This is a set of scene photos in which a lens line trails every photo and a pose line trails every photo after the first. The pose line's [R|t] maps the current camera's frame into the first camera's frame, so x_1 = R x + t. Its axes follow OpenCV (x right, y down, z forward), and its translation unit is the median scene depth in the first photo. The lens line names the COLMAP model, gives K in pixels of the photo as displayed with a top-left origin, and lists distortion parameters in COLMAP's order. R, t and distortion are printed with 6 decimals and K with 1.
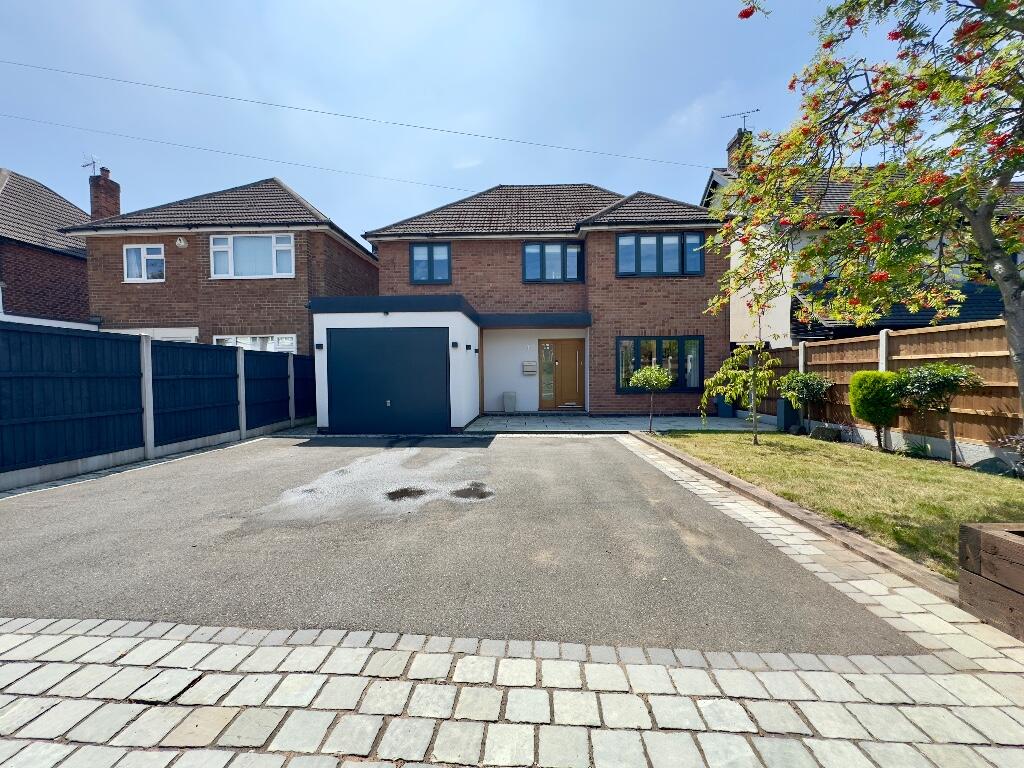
lens RADIAL K [[409.6, 0, 533.4], [0, 409.6, 382.7], [0, 0, 1]] dist [-0.001621, -0.000503]
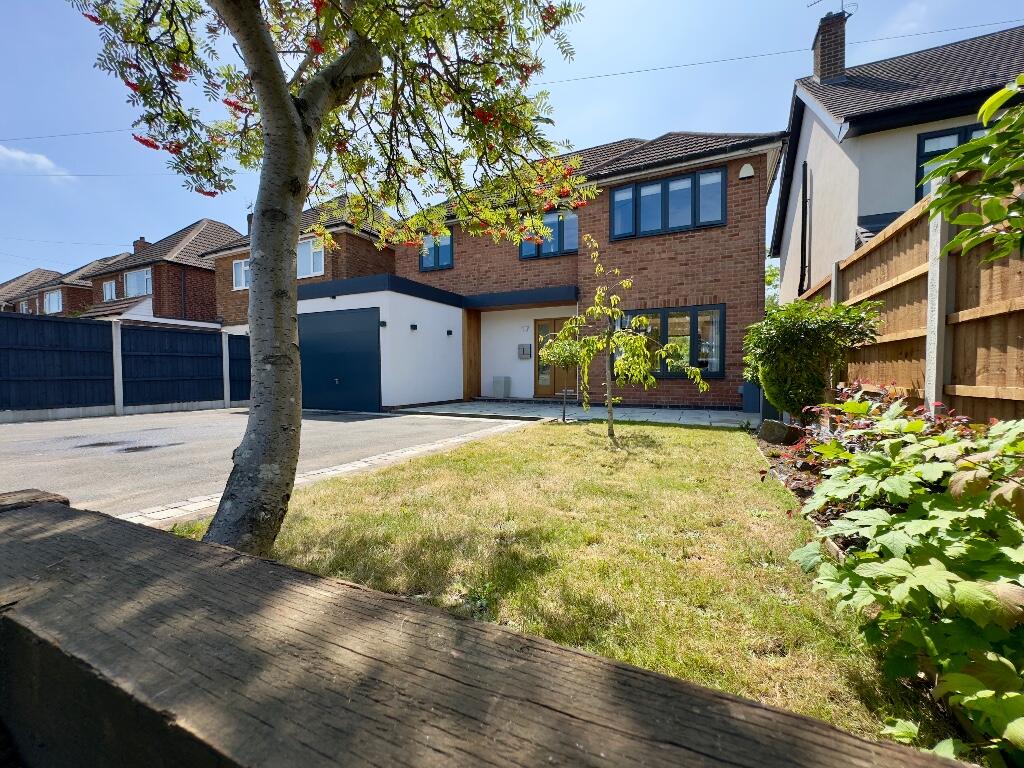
lens RADIAL K [[409.6, 0, 514.3], [0, 409.6, 386.7], [0, 0, 1]] dist [-0.001621, -0.000503]
pose [[0.917261, 0.019128, -0.397827, 0.363386], [-0.010734, 0.999671, 0.023316, 0.024725], [0.398142, -0.017116, 0.917164, 0.144762]]
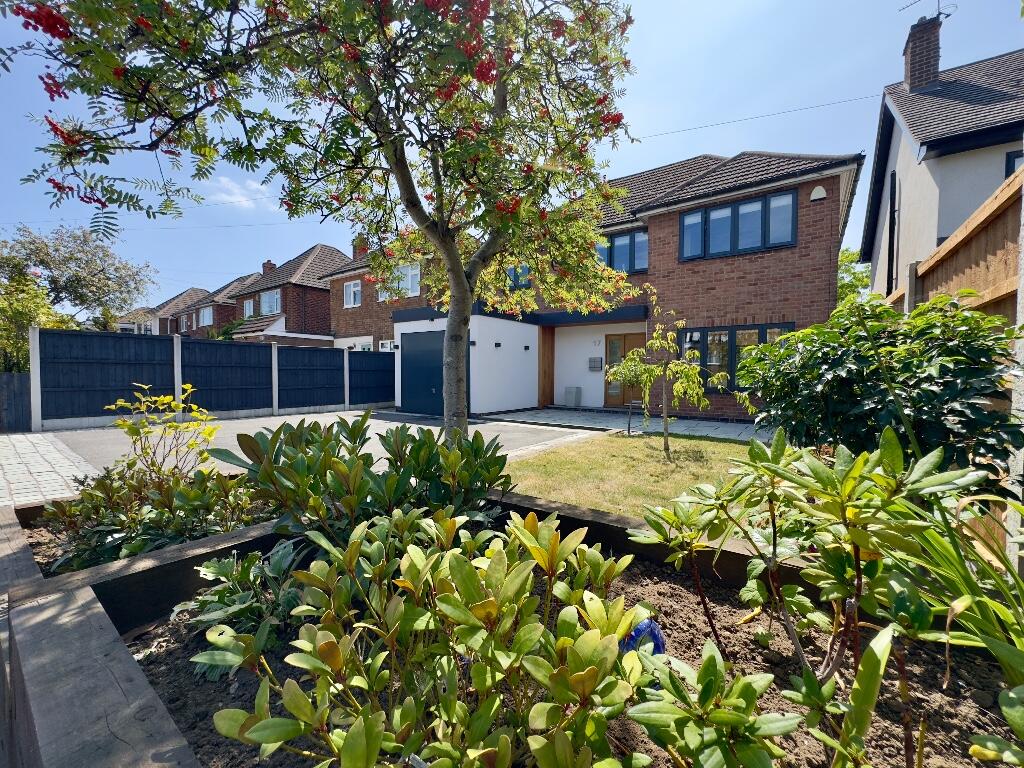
lens RADIAL K [[409.6, 0, 515.9], [0, 409.6, 386.3], [0, 0, 1]] dist [-0.001621, -0.000503]
pose [[0.835944, 0.032370, -0.547860, 0.403943], [-0.024012, 0.999460, 0.022414, 0.001004], [0.548290, -0.005582, 0.836270, 0.057780]]
